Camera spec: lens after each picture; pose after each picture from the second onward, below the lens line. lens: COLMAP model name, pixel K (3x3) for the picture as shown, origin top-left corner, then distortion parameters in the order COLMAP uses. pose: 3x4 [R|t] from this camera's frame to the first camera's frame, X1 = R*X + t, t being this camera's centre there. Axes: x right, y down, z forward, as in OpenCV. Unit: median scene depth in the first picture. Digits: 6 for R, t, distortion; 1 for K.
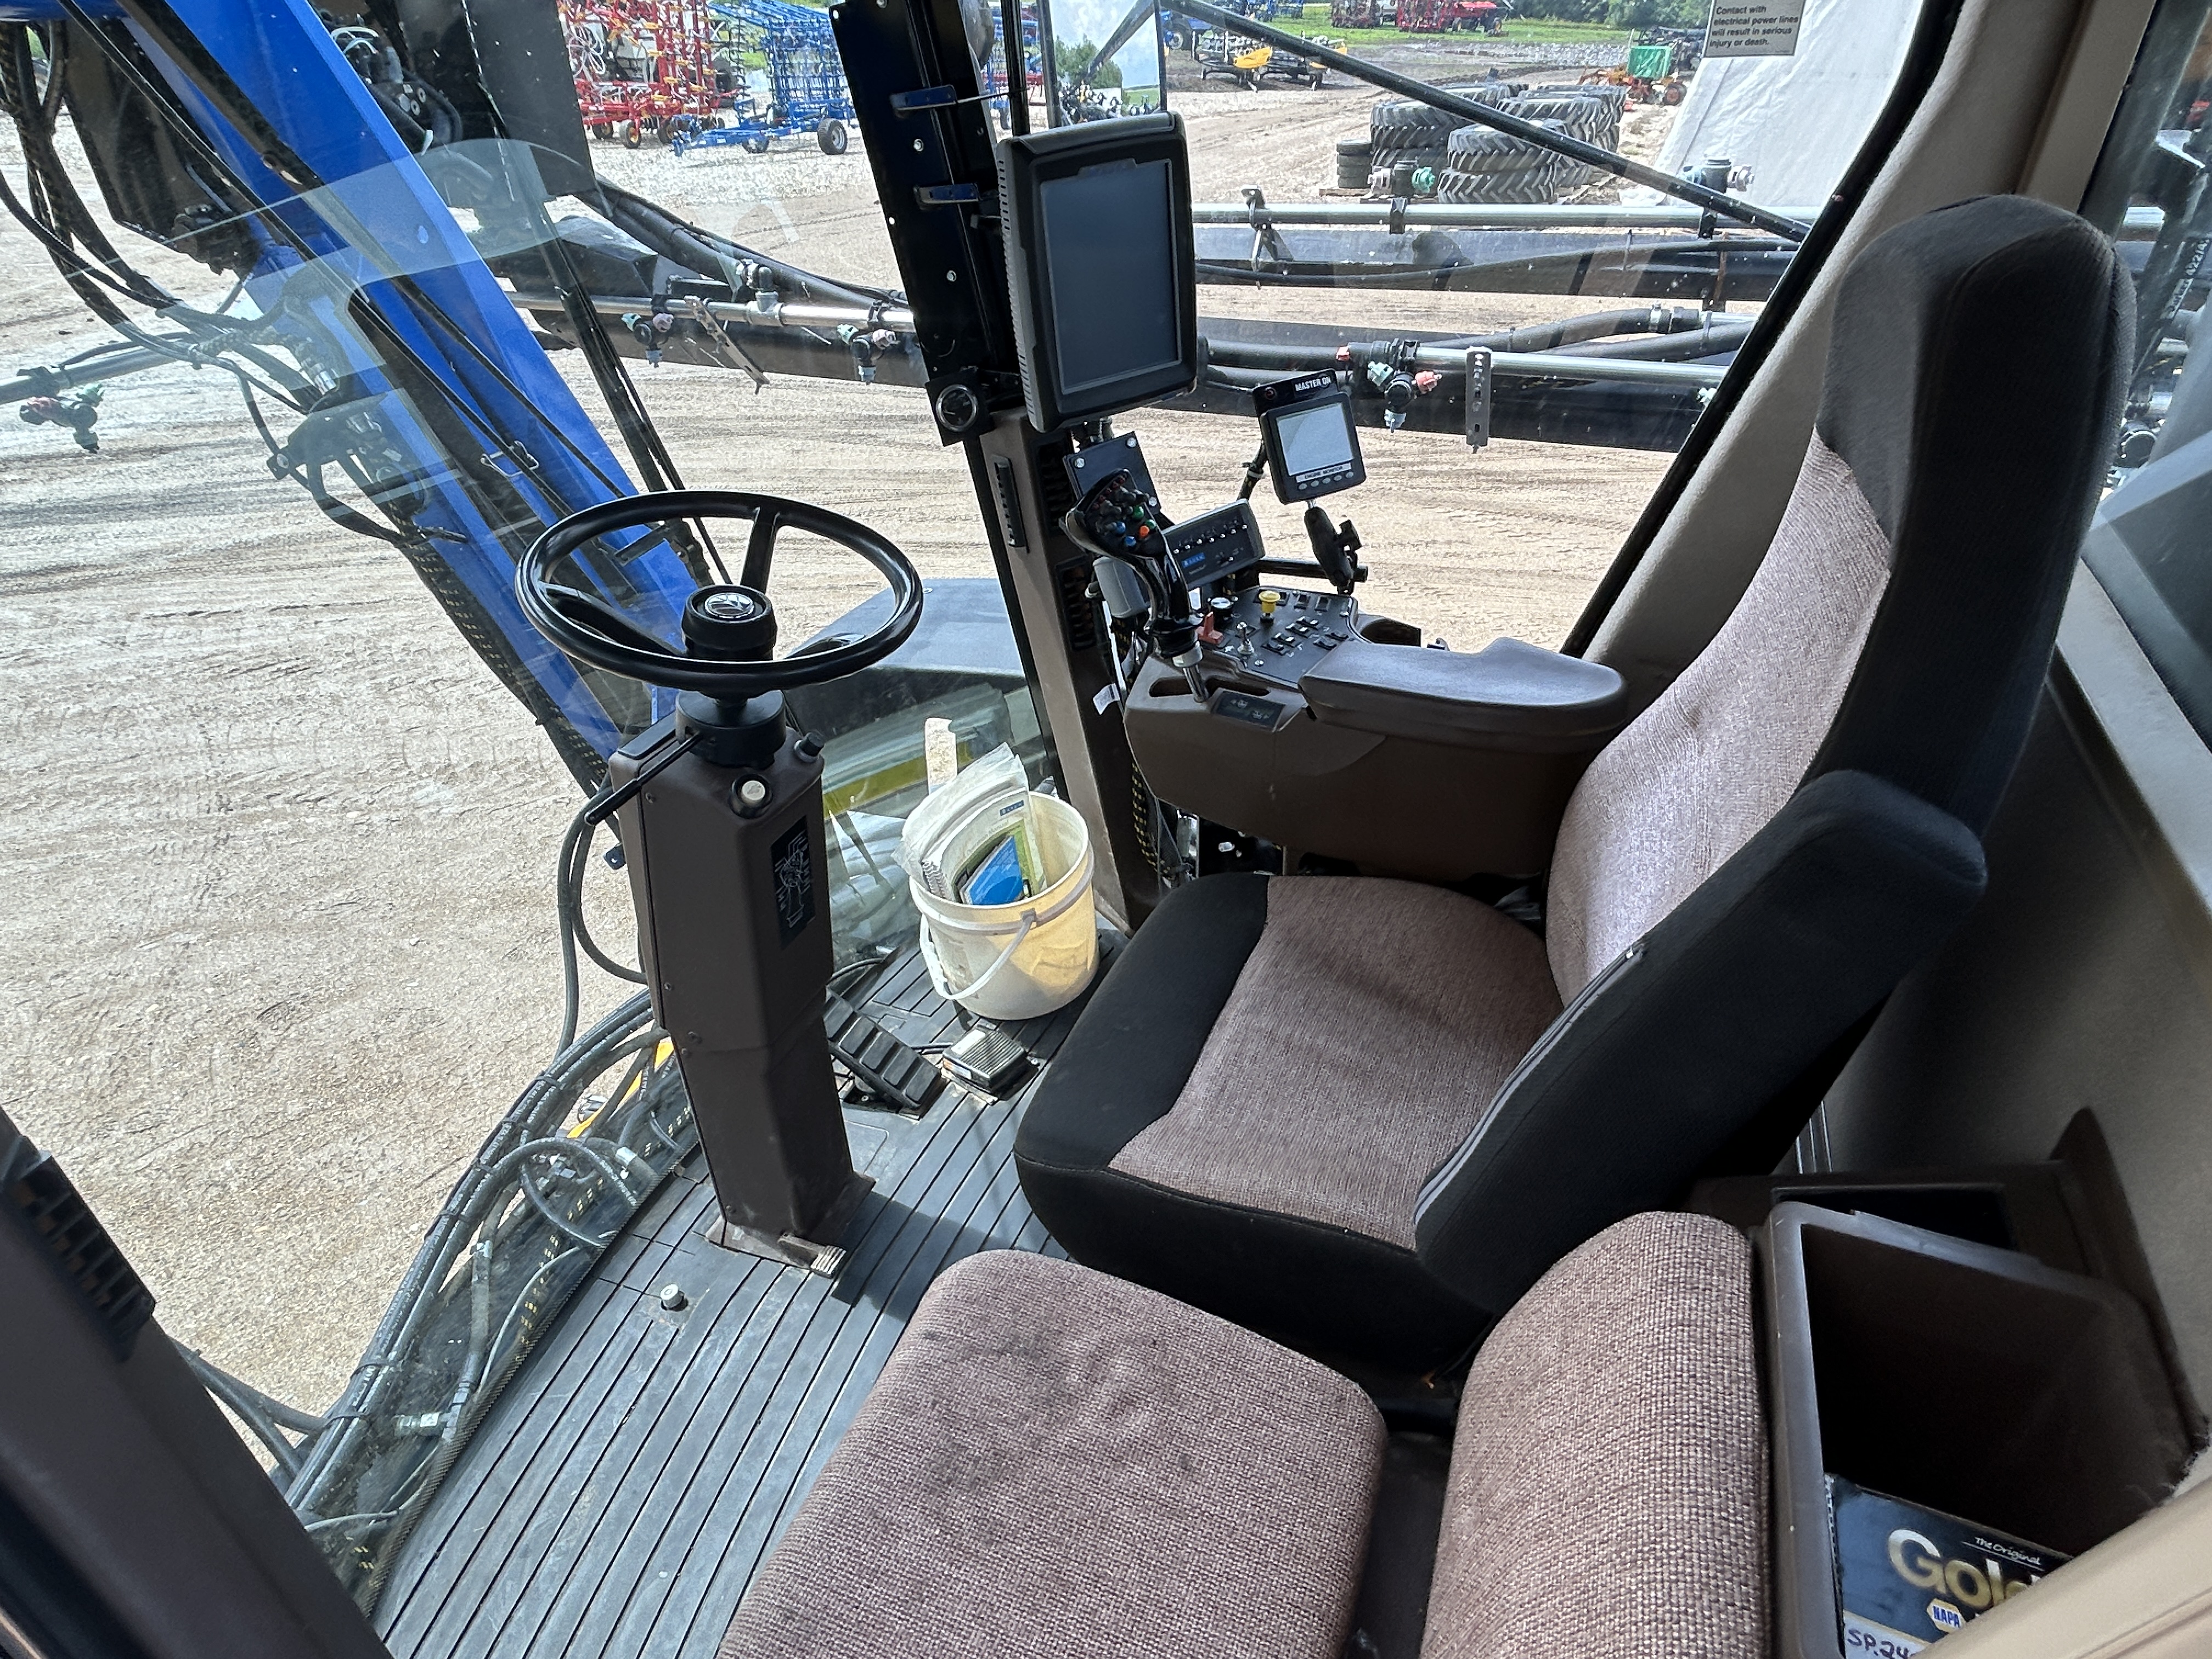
lens RADIAL K [[1206.0, 0, 1121.3], [0, 1206.0, 818.7], [0, 0, 1]] dist [0.021218, -0.003125]
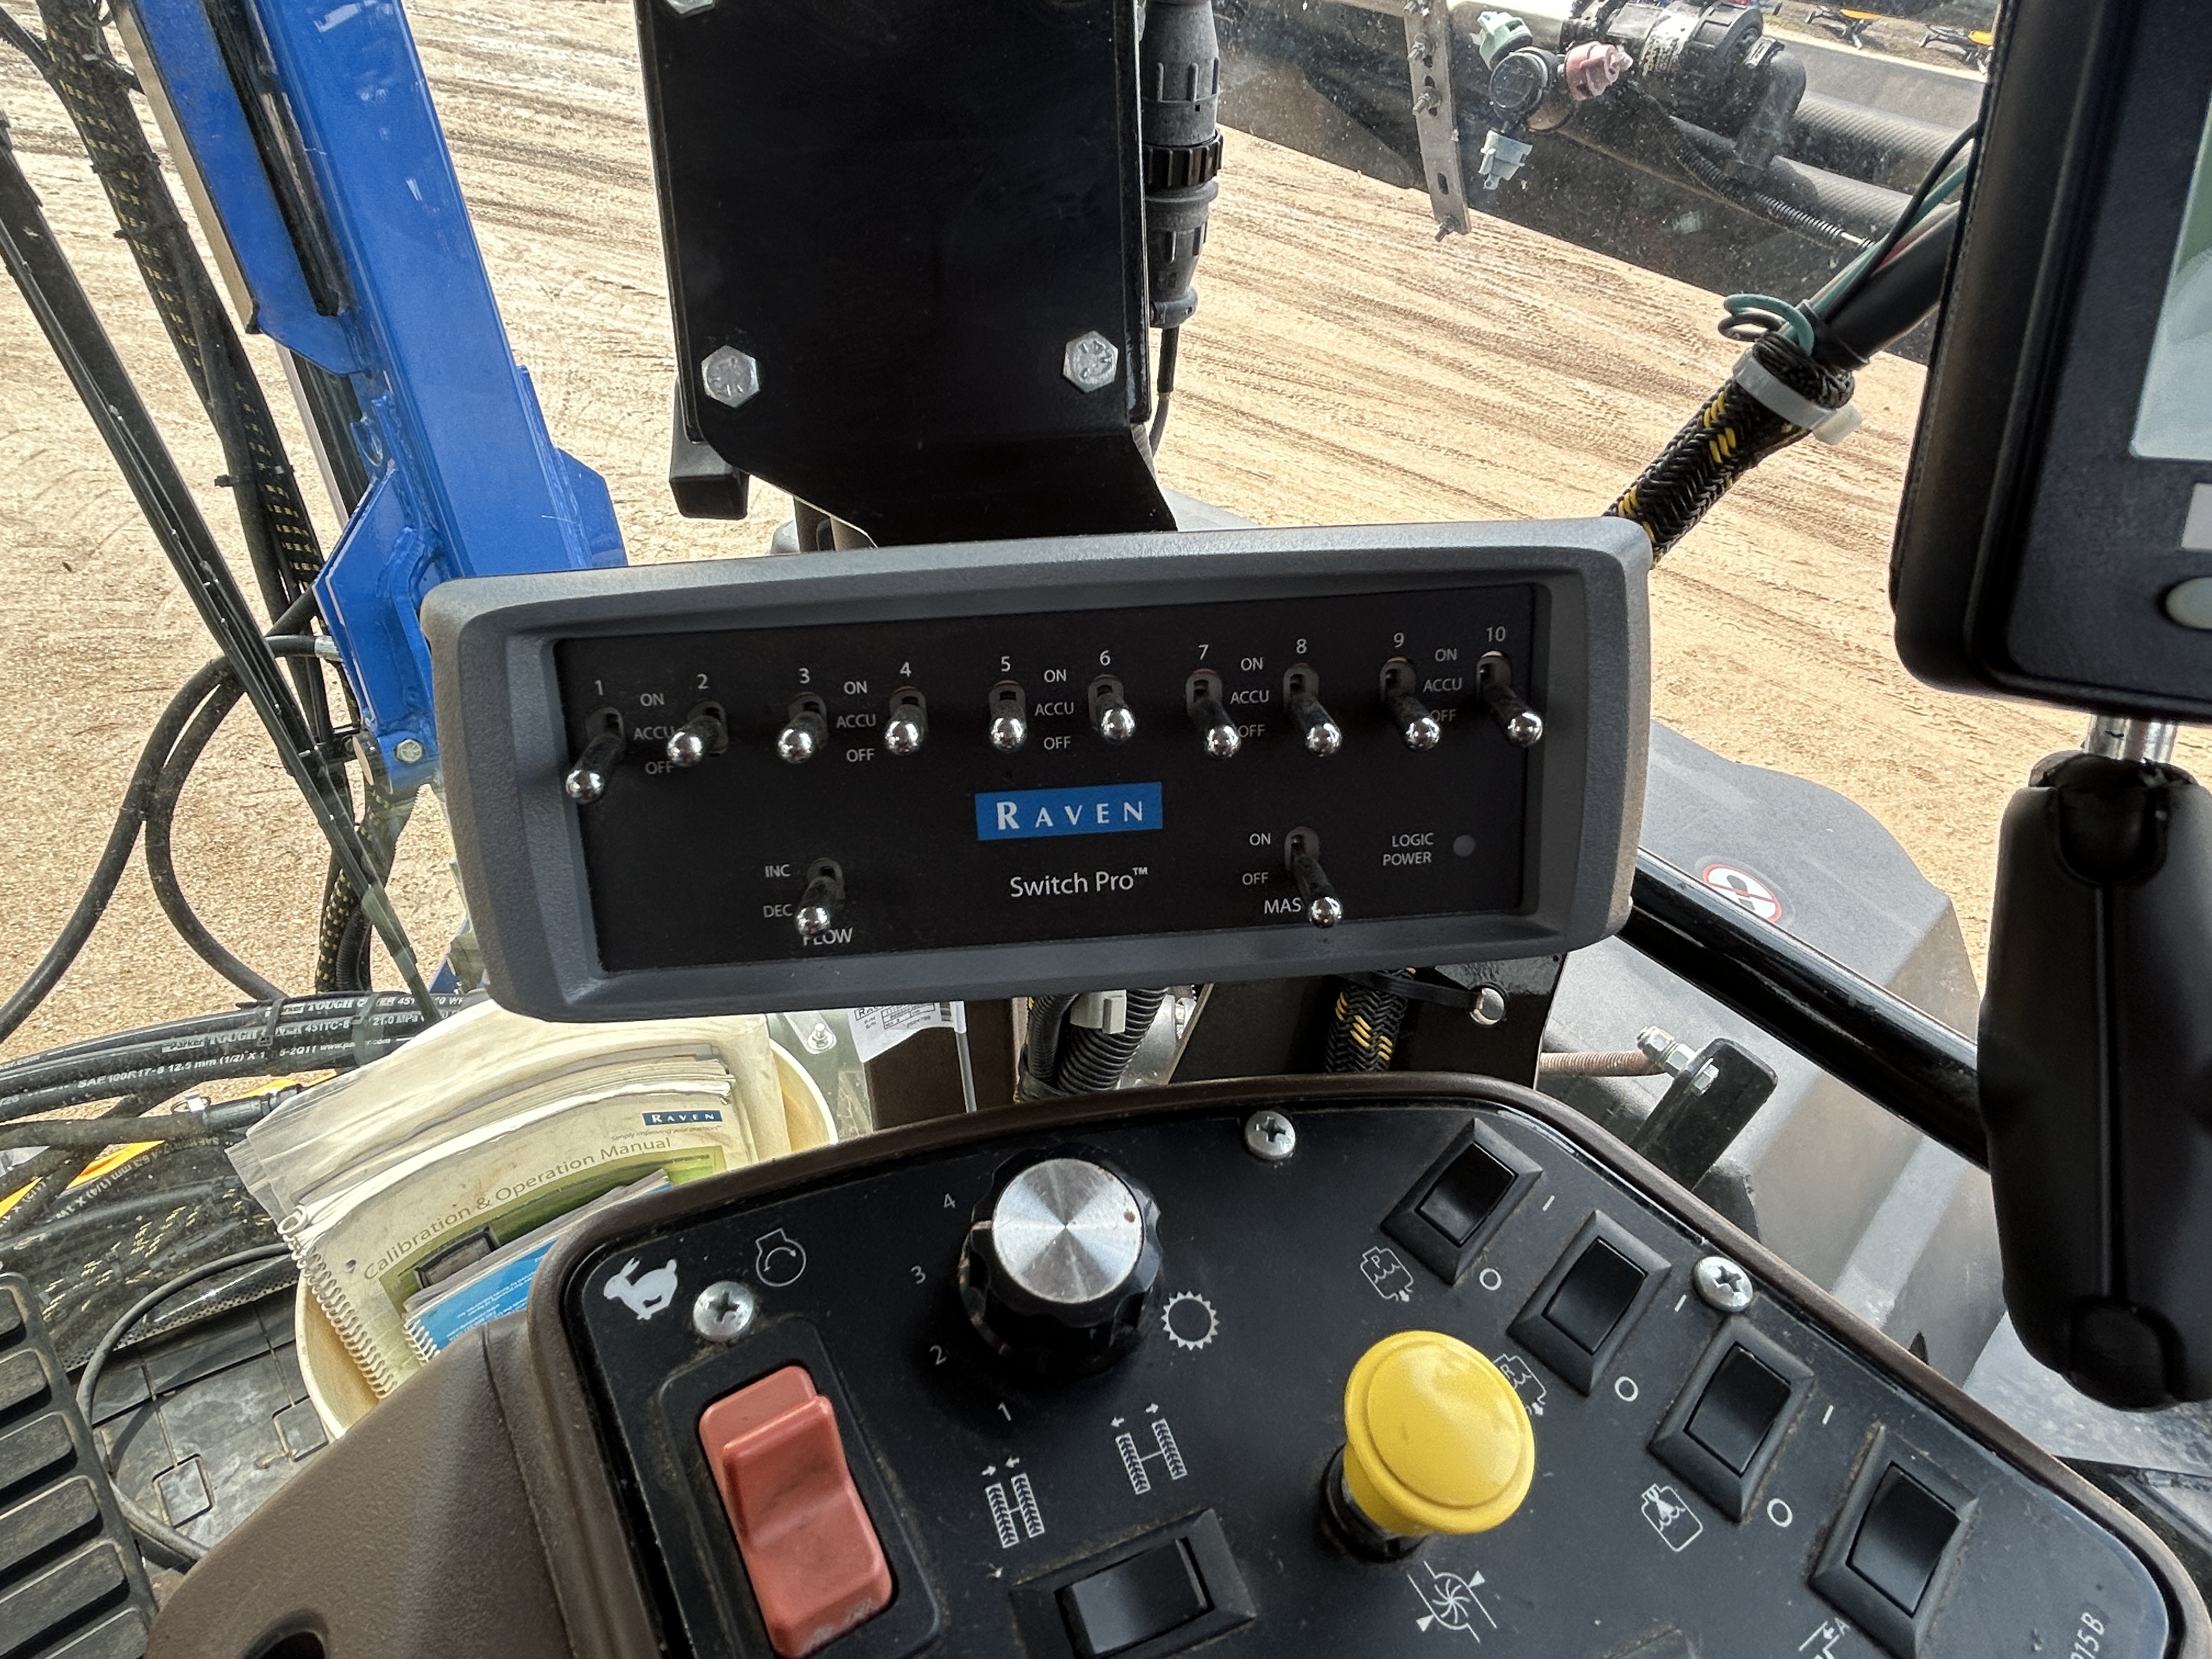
lens RADIAL K [[1231.7, 0, 1095.7], [0, 1231.7, 826.5], [0, 0, 1]] dist [-0.005317, 0.000724]
pose [[0.878139, 0.398358, -0.264919, 0.067346], [-0.376890, 0.917121, 0.129777, -0.151377], [0.294661, -0.014117, 0.955498, 0.561363]]
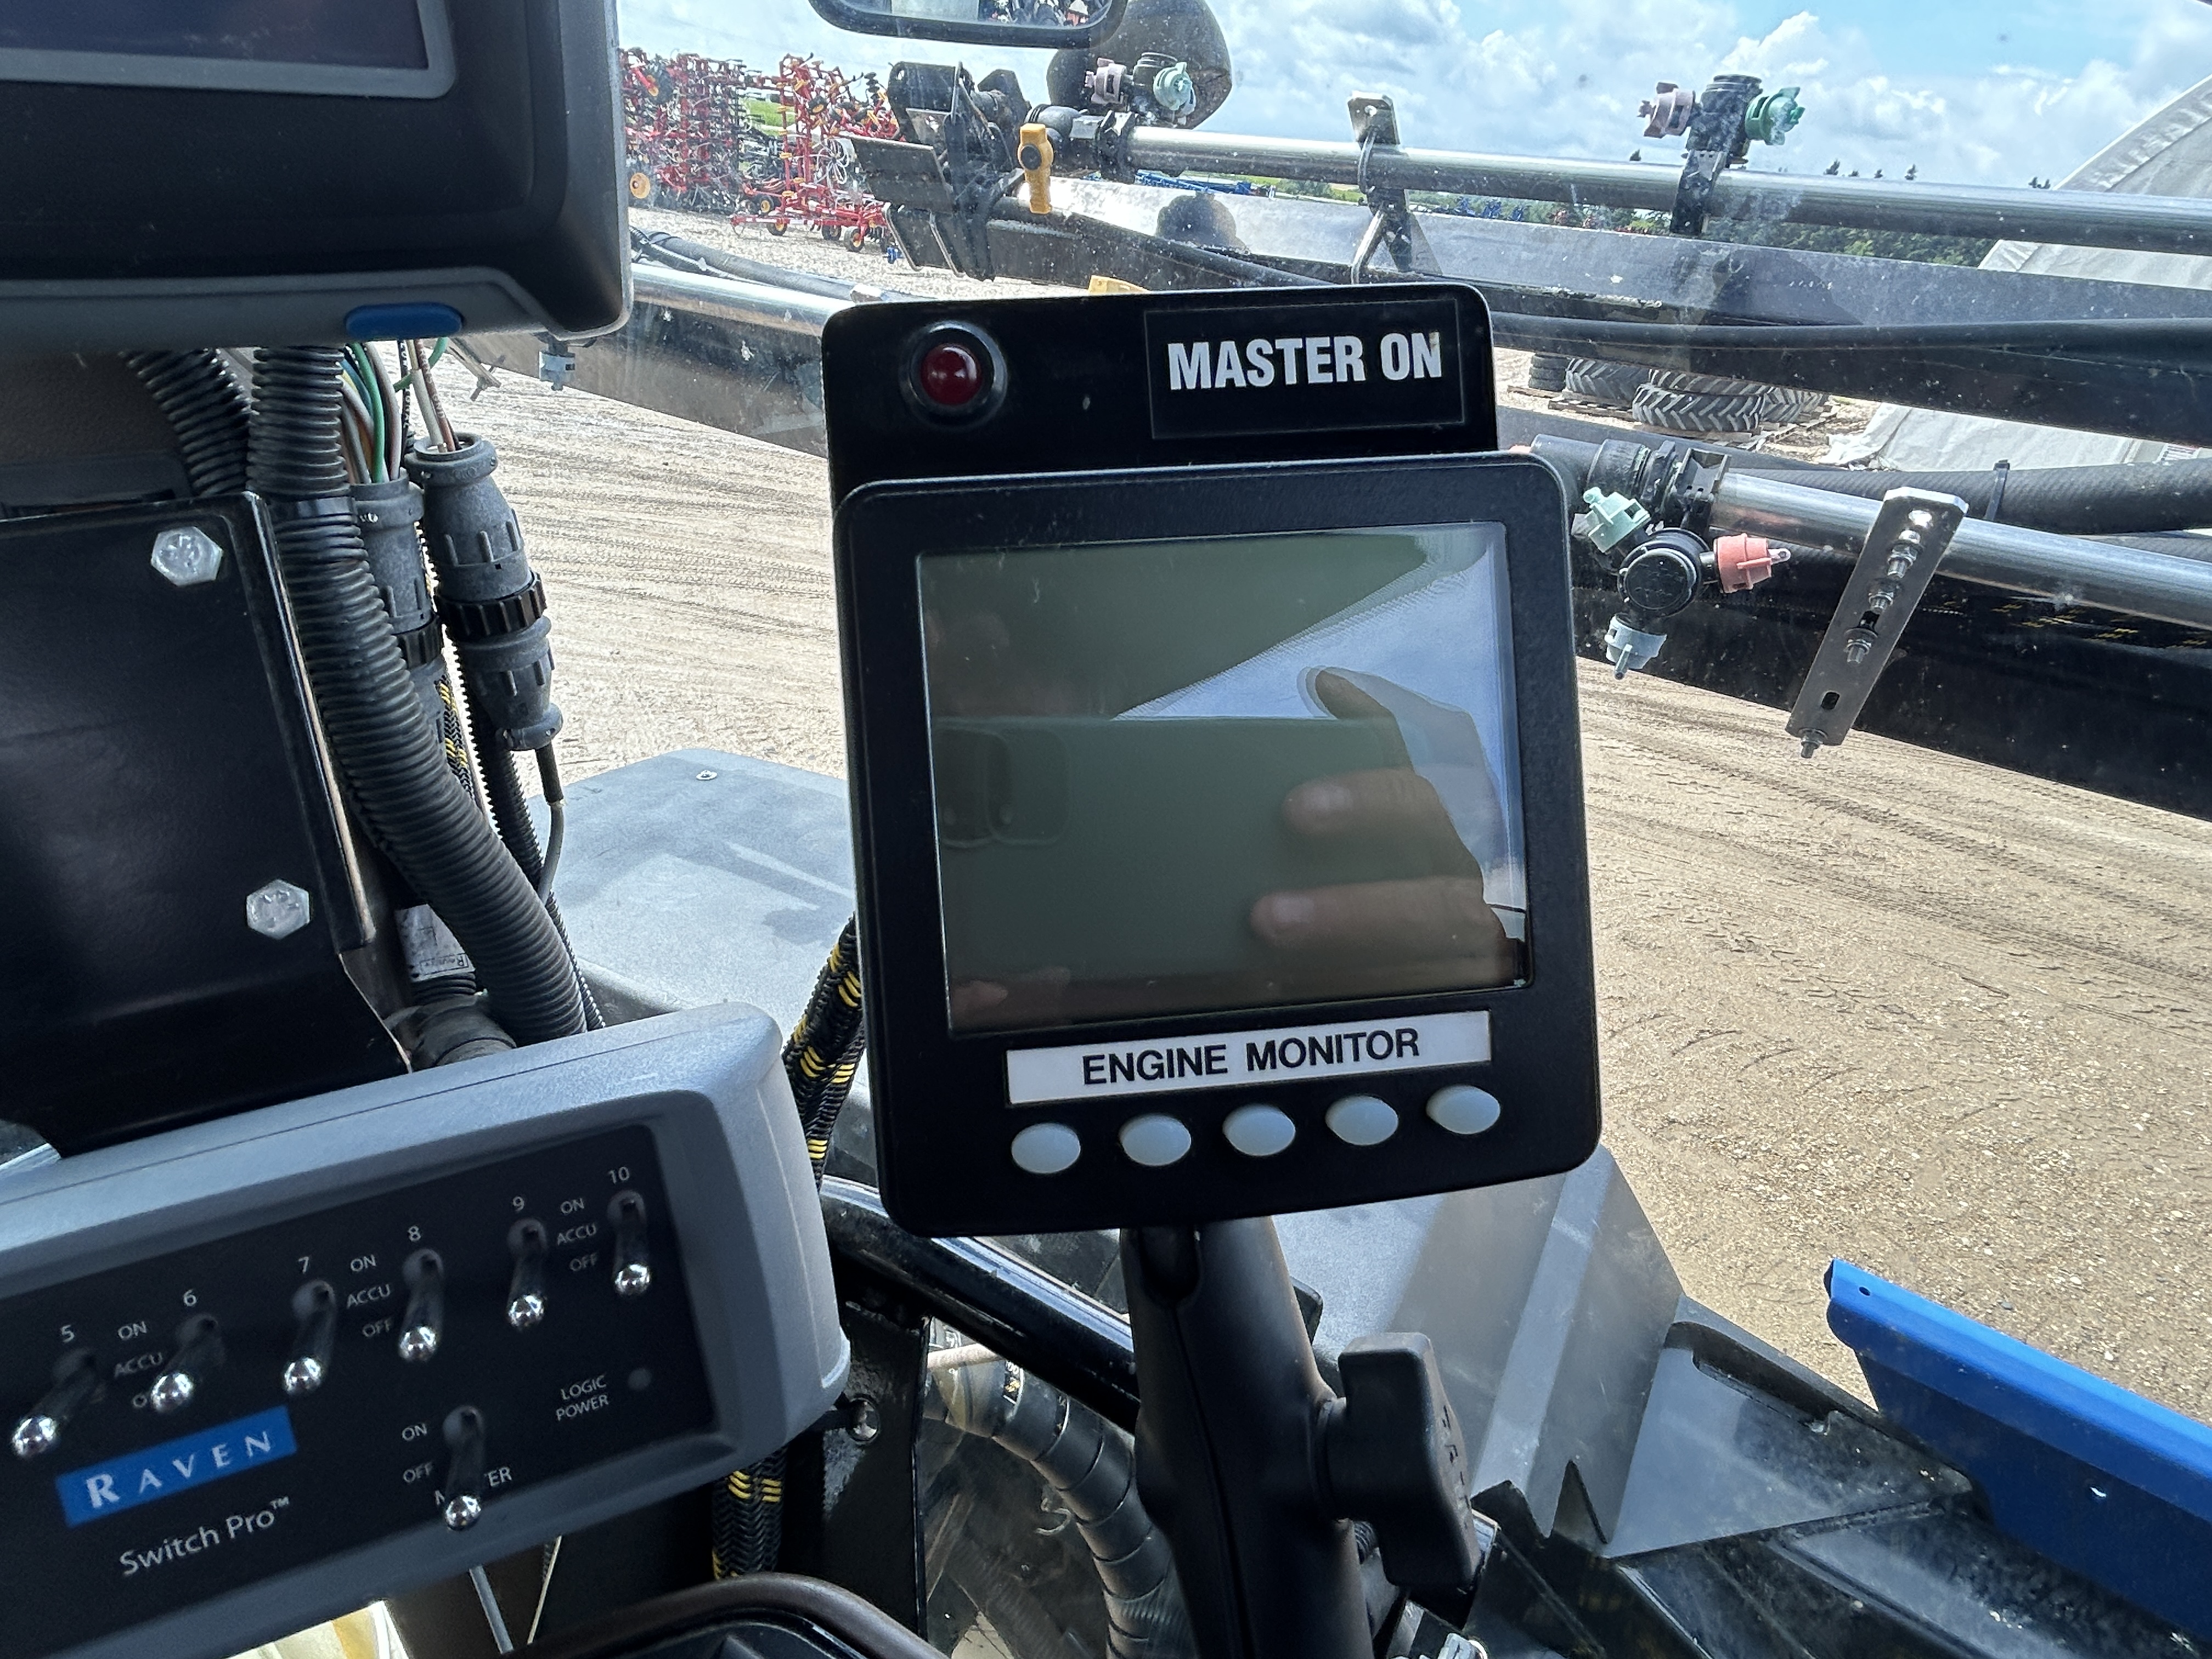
lens RADIAL K [[1231.7, 0, 1095.7], [0, 1231.7, 826.5], [0, 0, 1]] dist [-0.005317, 0.000724]
pose [[0.976486, 0.190531, -0.100864, 0.104240], [-0.200155, 0.975064, -0.095856, -0.188607], [0.080085, 0.113791, 0.990272, 0.563908]]
